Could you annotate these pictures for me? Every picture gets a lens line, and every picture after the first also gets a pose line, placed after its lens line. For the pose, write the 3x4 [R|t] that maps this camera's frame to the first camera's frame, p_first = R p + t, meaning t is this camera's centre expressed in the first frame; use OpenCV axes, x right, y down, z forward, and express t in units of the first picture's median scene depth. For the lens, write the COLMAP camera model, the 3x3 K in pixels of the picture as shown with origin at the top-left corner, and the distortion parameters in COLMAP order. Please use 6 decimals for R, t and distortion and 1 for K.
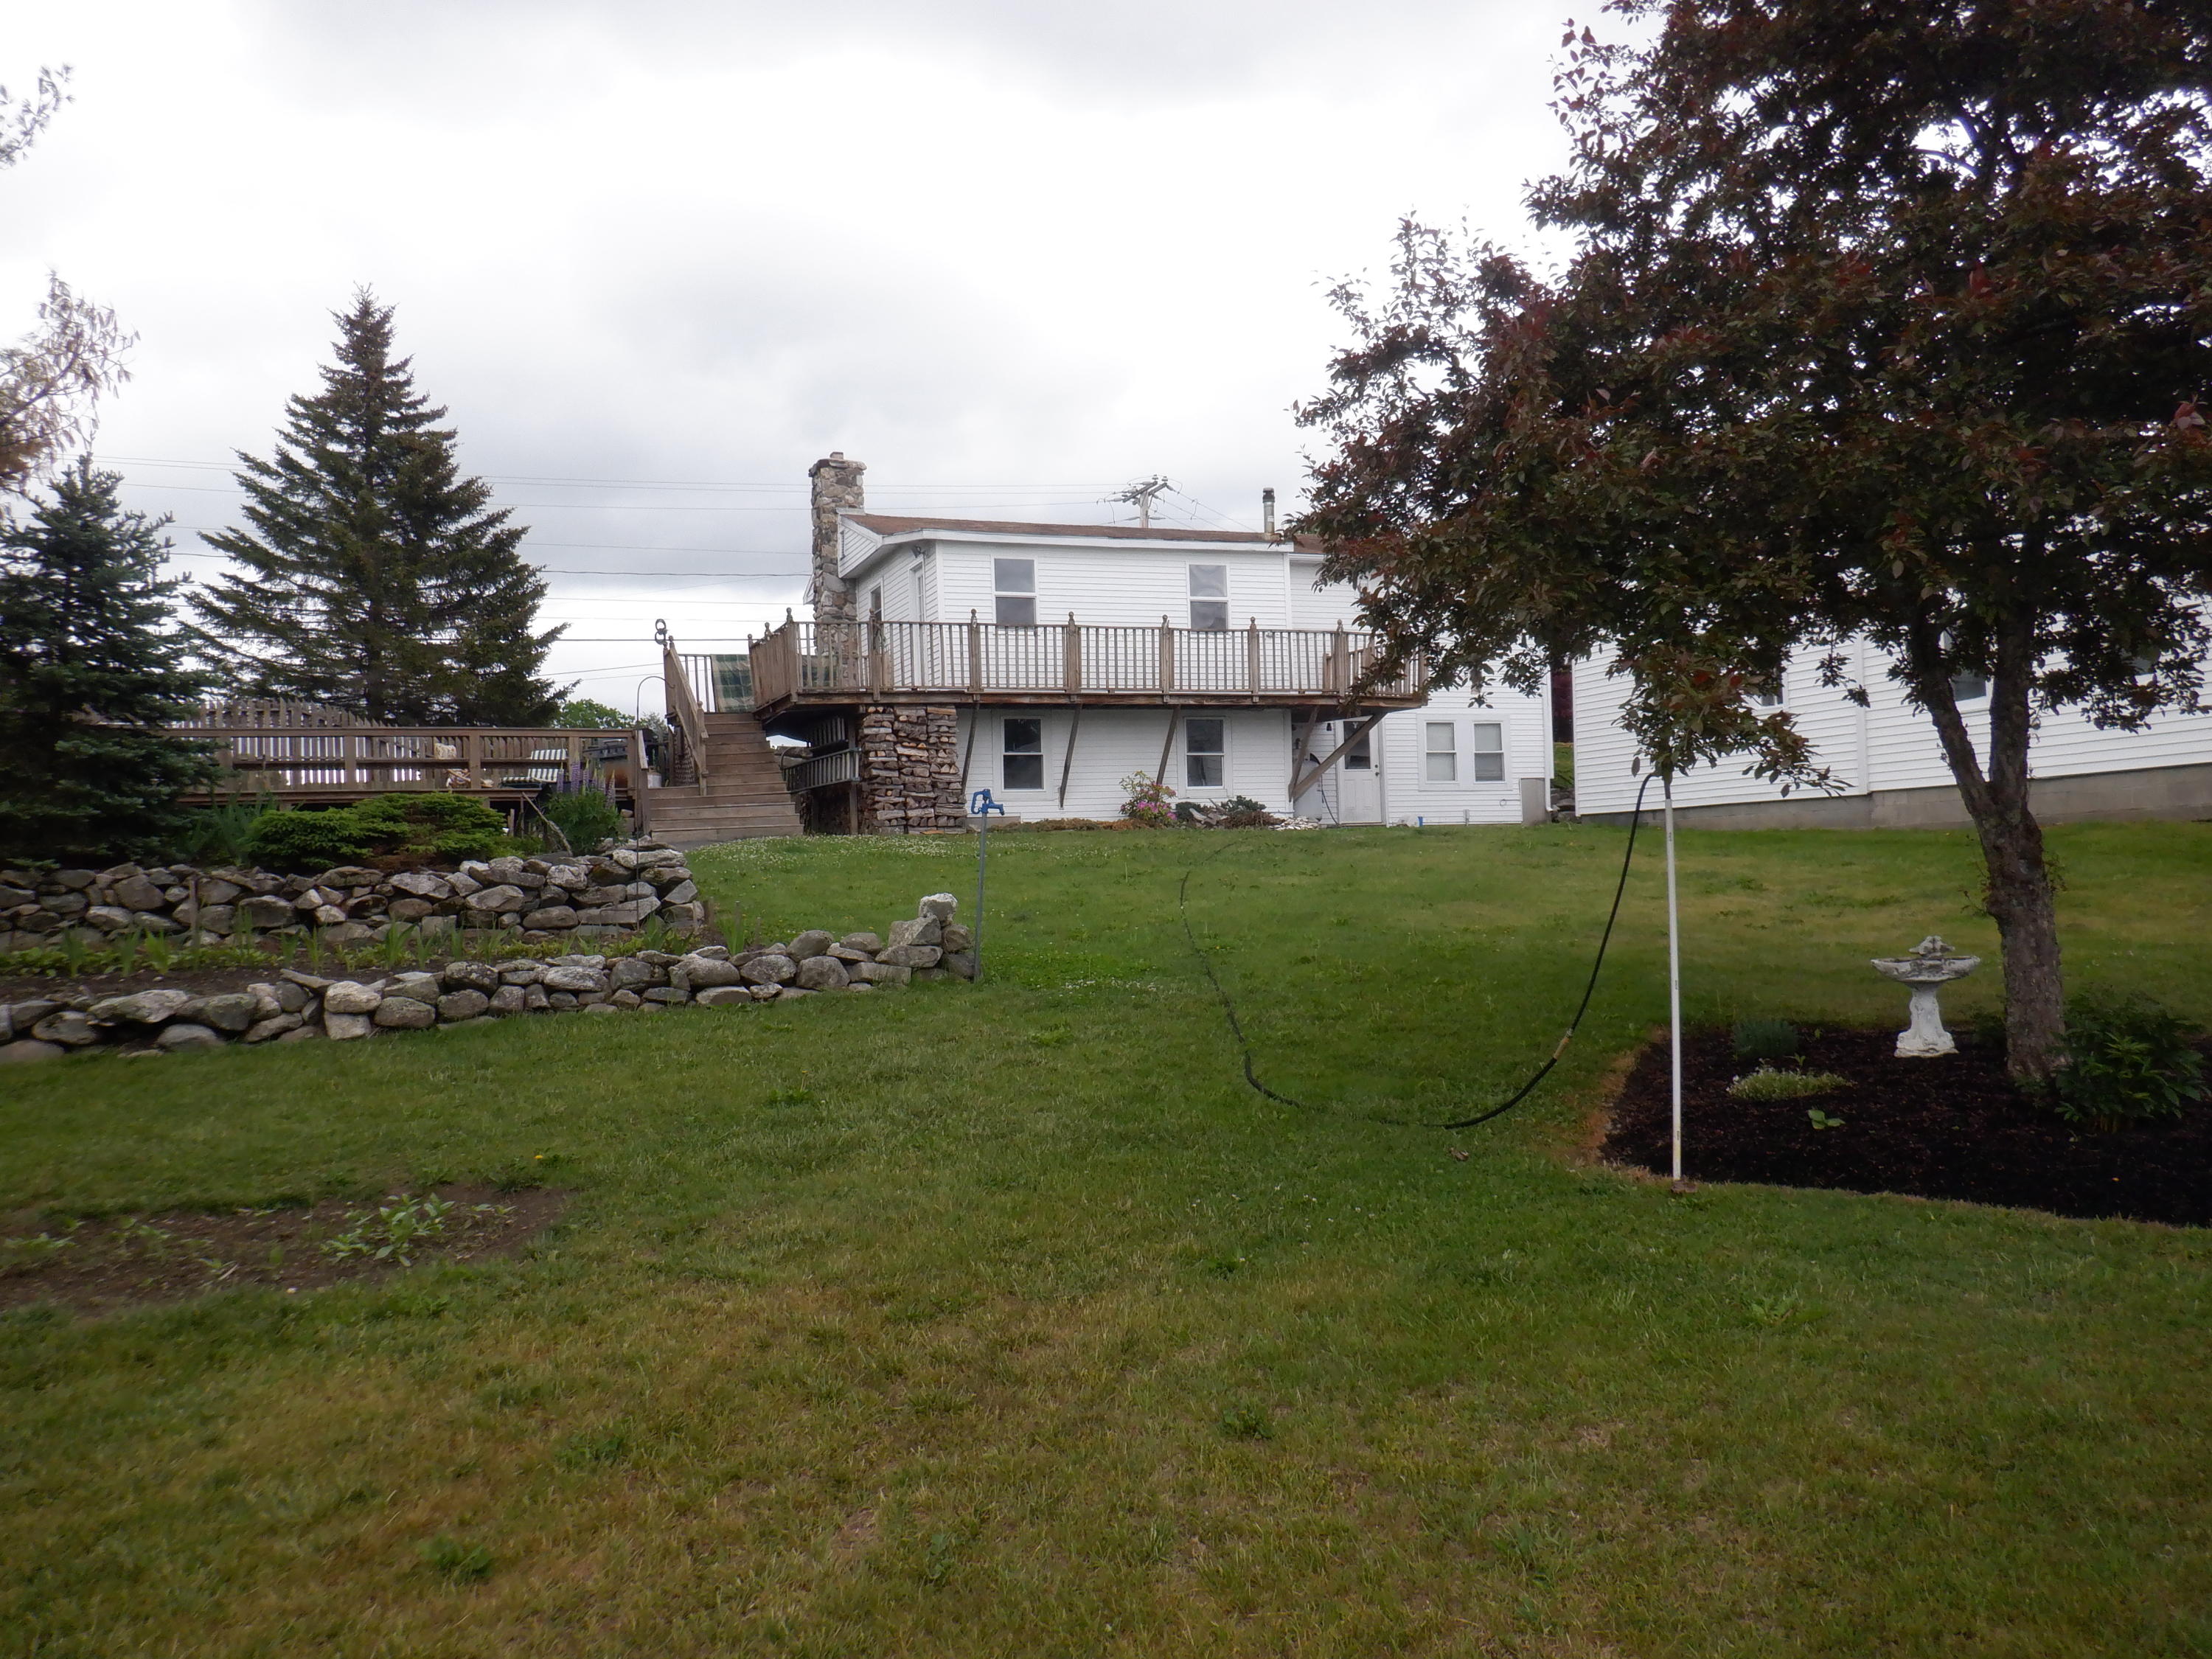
lens RADIAL K [[1807.4, 0, 1102.3], [0, 1807.4, 831.2], [0, 0, 1]] dist [-0.002674, -0.012421]
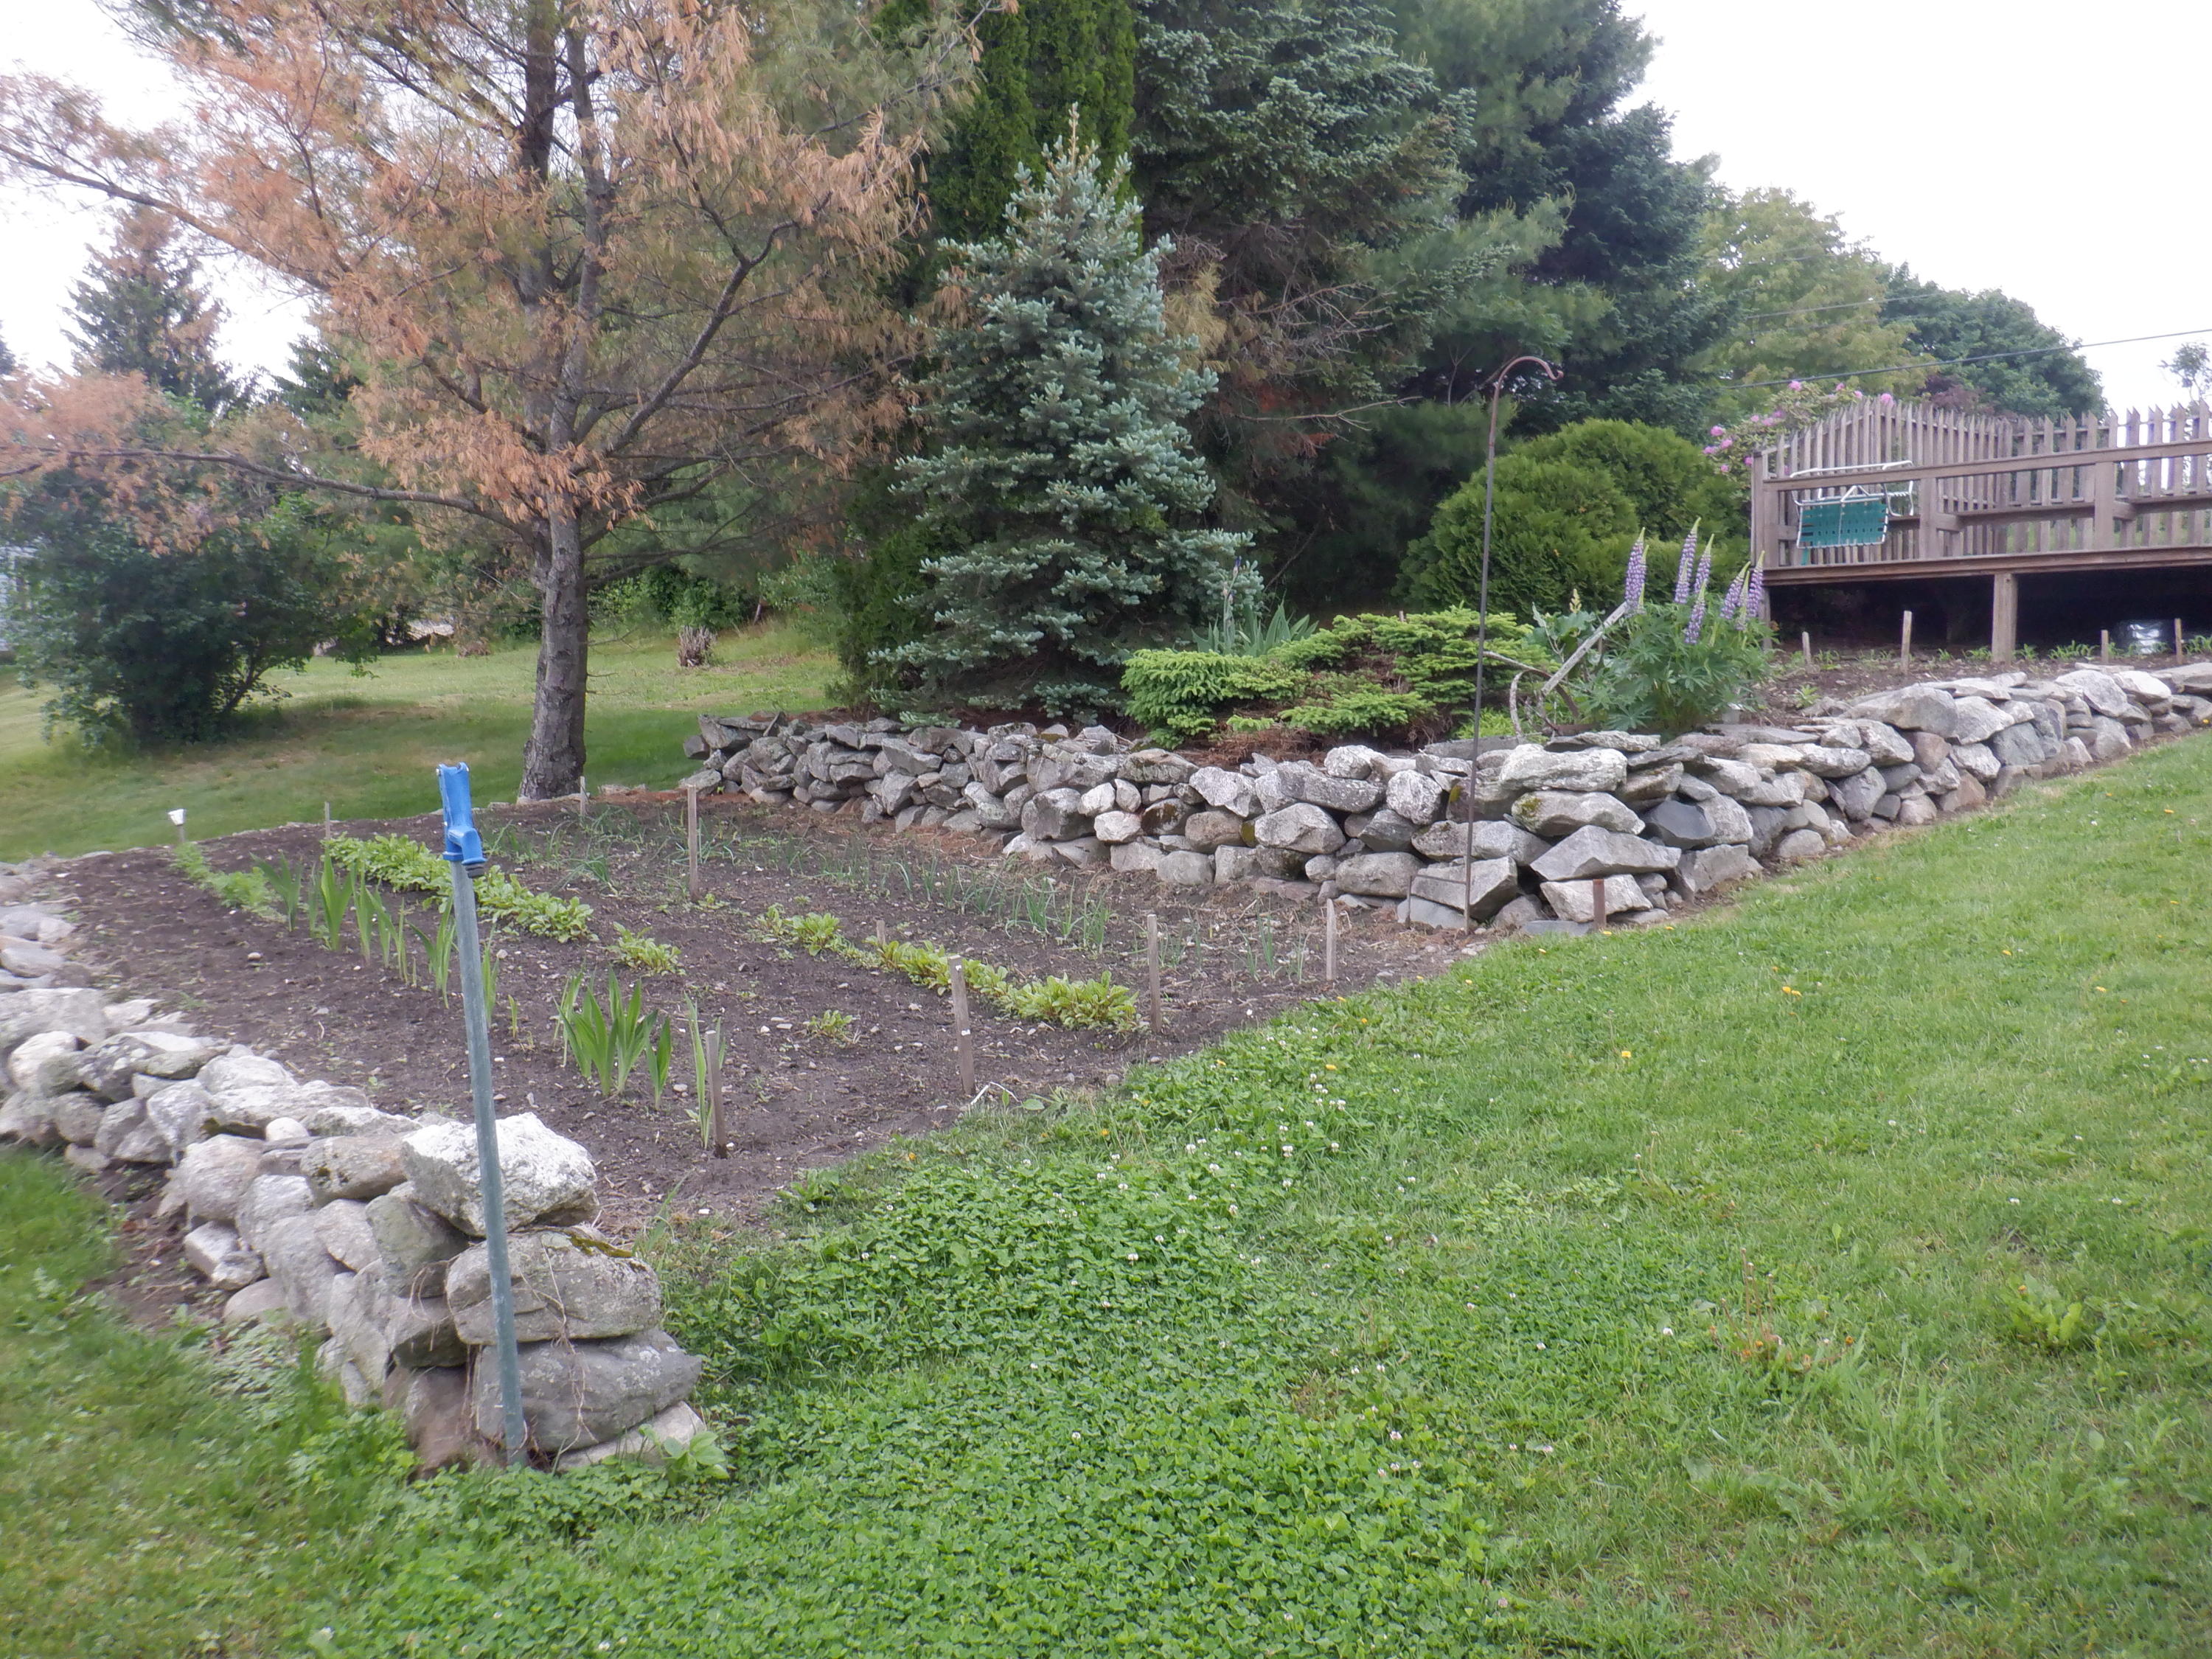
lens RADIAL K [[1807.4, 0, 1106.3], [0, 1807.4, 830.2], [0, 0, 1]] dist [-0.002674, -0.012421]
pose [[0.273563, 0.123618, -0.953877, 0.088758], [0.028966, 0.990198, 0.136632, -0.020373], [0.961418, -0.065007, 0.267301, 0.454018]]
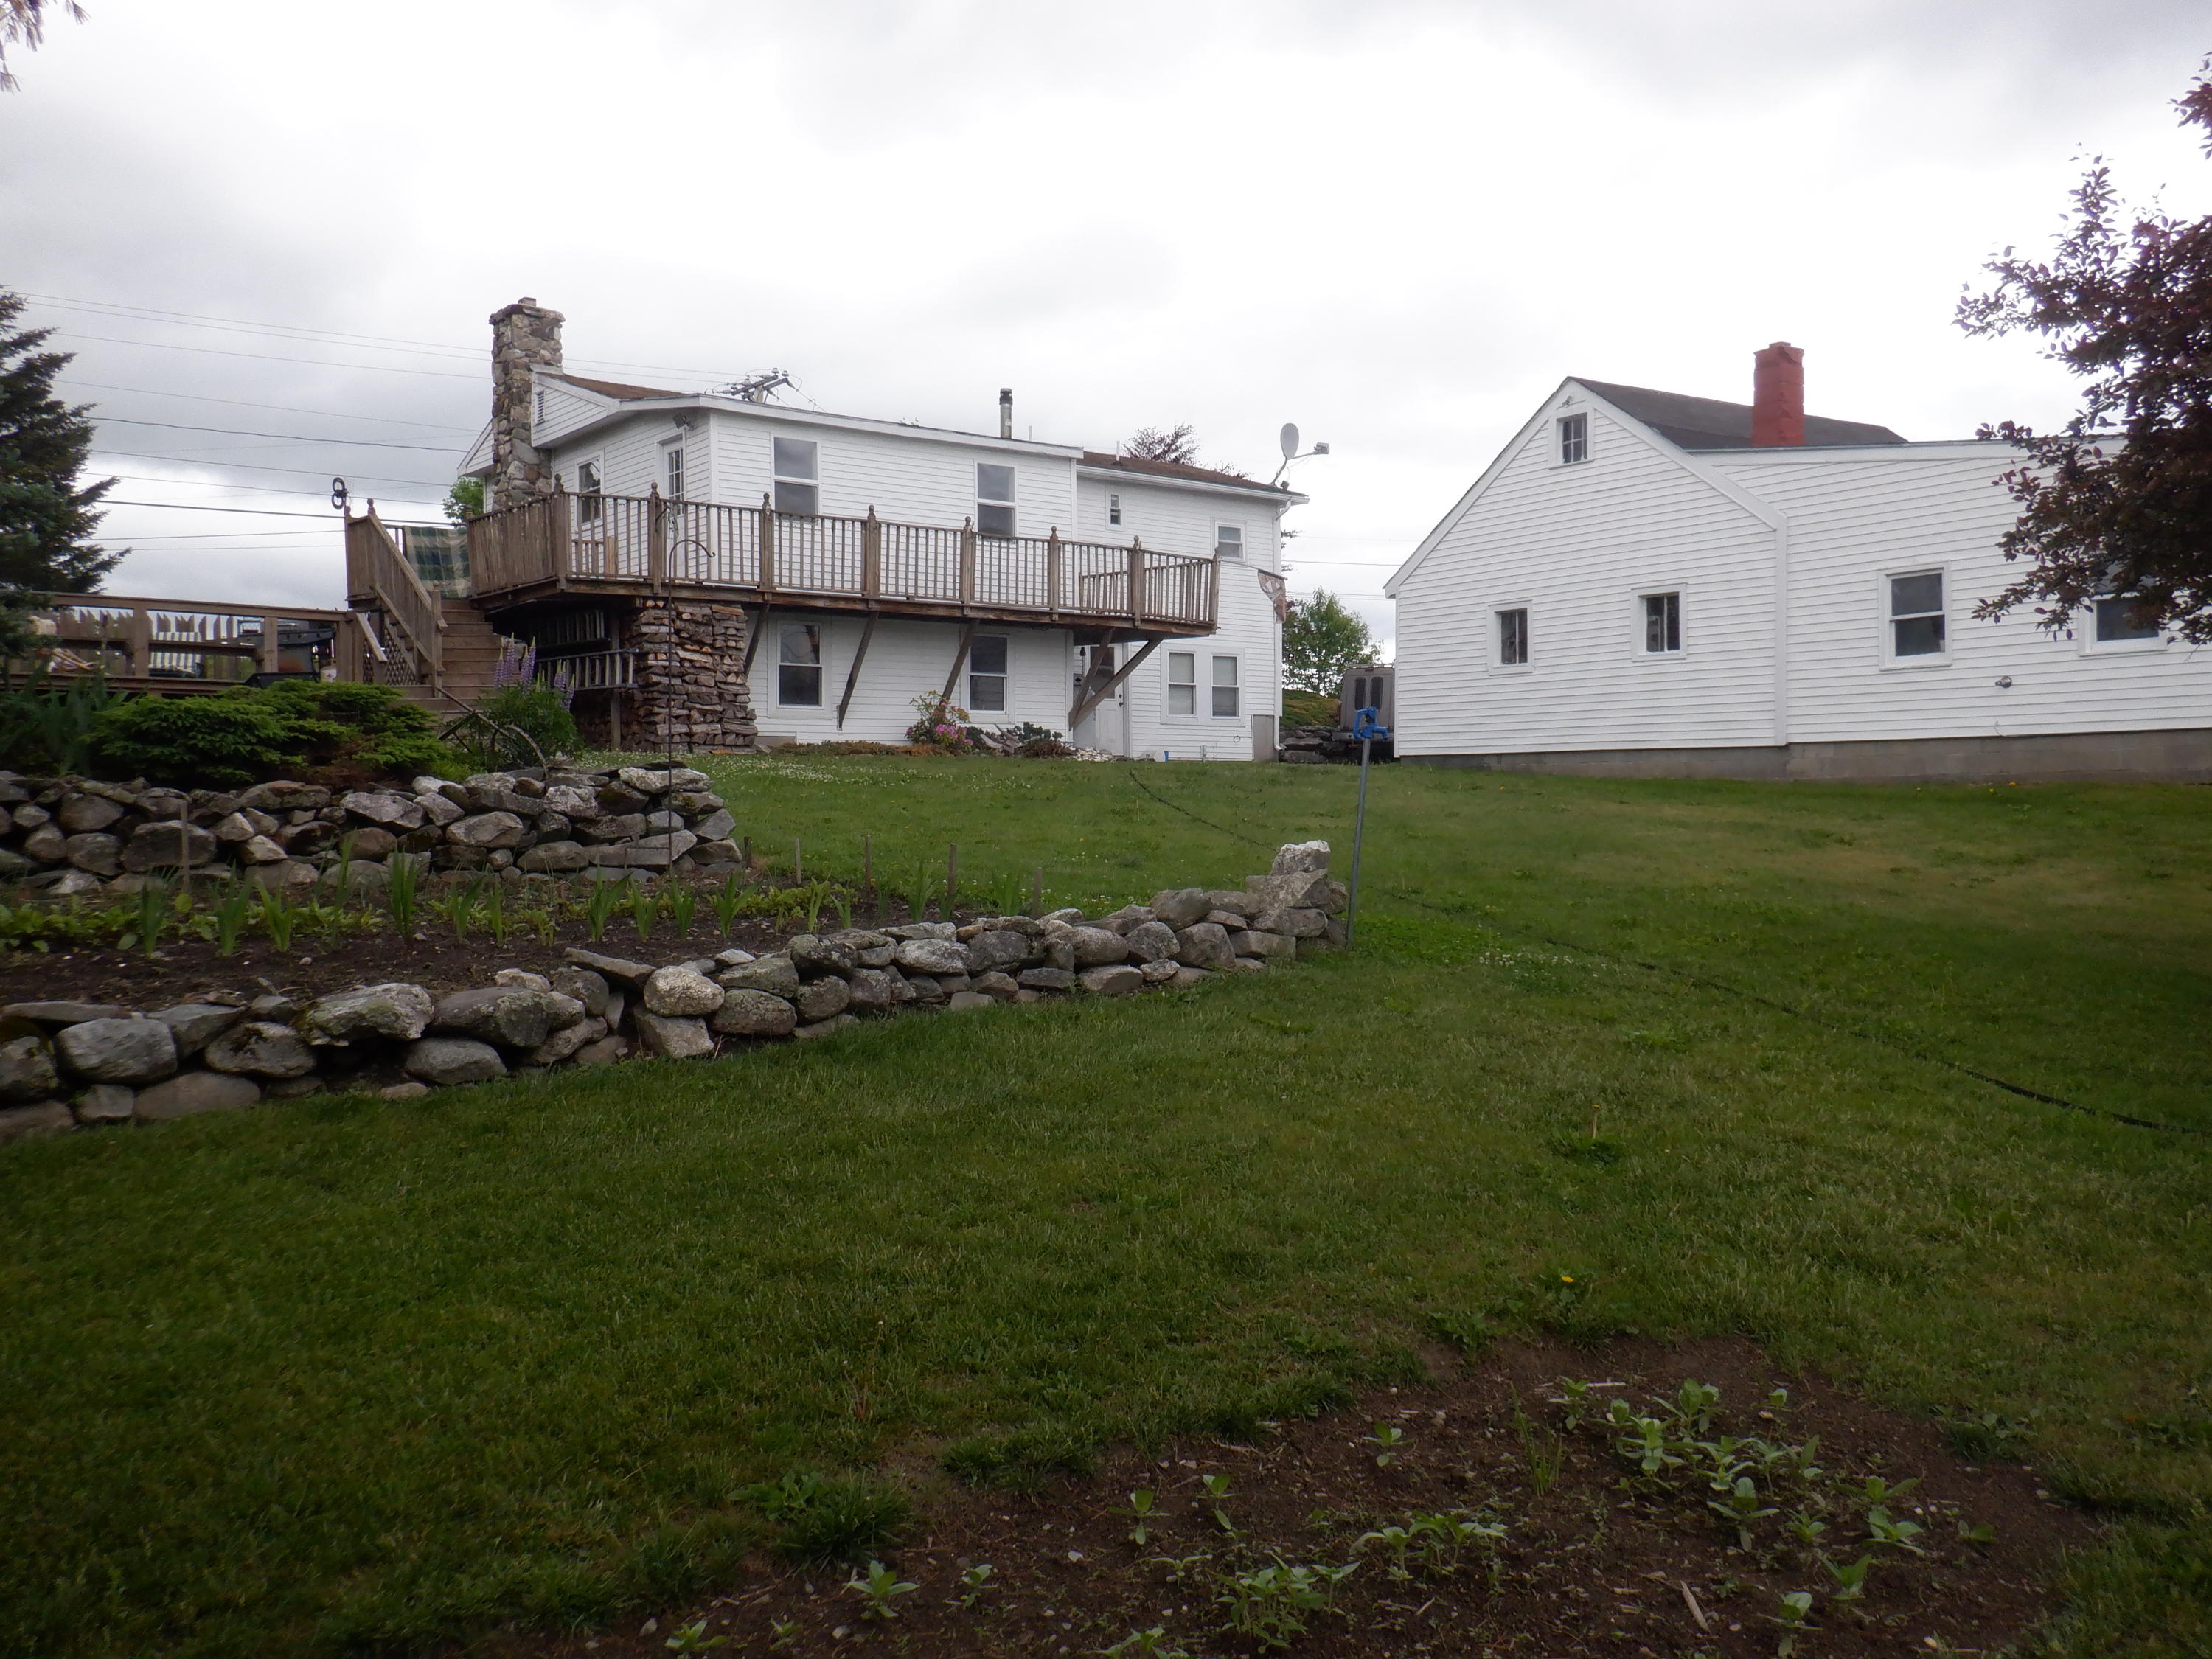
lens RADIAL K [[1807.4, 0, 1111.9], [0, 1807.4, 827.6], [0, 0, 1]] dist [-0.002674, -0.012421]
pose [[0.950831, 0.019367, 0.309105, -0.181330], [-0.030919, 0.998993, 0.032519, 0.002759], [-0.308164, -0.040477, 0.950472, 0.128841]]
